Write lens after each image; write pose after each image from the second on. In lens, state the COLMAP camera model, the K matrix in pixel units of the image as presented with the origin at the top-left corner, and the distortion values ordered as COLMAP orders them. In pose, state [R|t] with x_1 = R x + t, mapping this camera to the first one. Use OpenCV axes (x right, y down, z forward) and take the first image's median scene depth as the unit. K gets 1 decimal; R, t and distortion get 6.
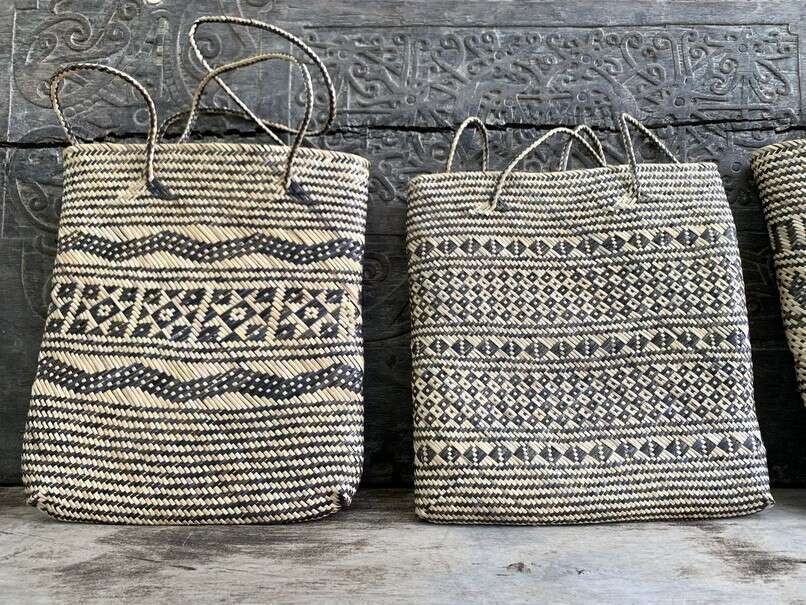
lens RADIAL K [[641.3, 0, 398.4], [0, 641.3, 288.6], [0, 0, 1]] dist [0.016997, -0.030338]
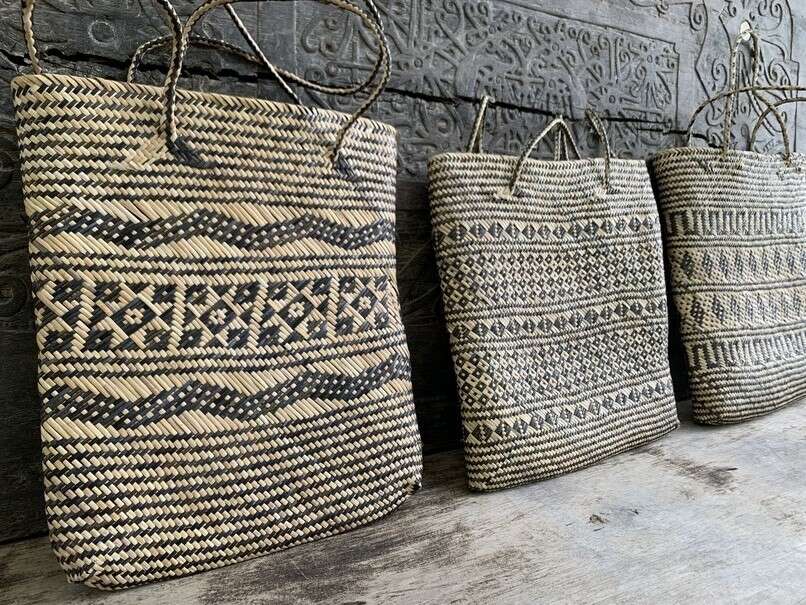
lens RADIAL K [[641.3, 0, 413.1], [0, 641.3, 290.5], [0, 0, 1]] dist [0.016997, -0.030338]
pose [[0.842003, -0.043682, 0.537702, -0.567235], [-0.048133, 0.986658, 0.155527, -0.125541], [-0.537321, -0.156835, 0.828667, 0.192923]]
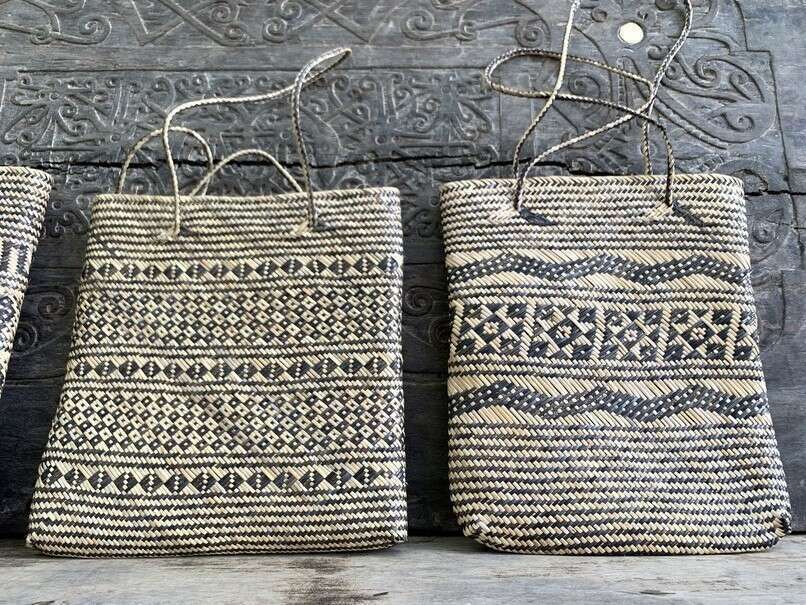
lens RADIAL K [[641.3, 0, 409.3], [0, 641.3, 290.2], [0, 0, 1]] dist [0.016997, -0.030338]
pose [[0.999964, -0.003515, 0.007664, 0.526939], [0.004646, 0.988221, -0.152963, 0.109580], [-0.007035, 0.152993, 0.988202, 0.043861]]
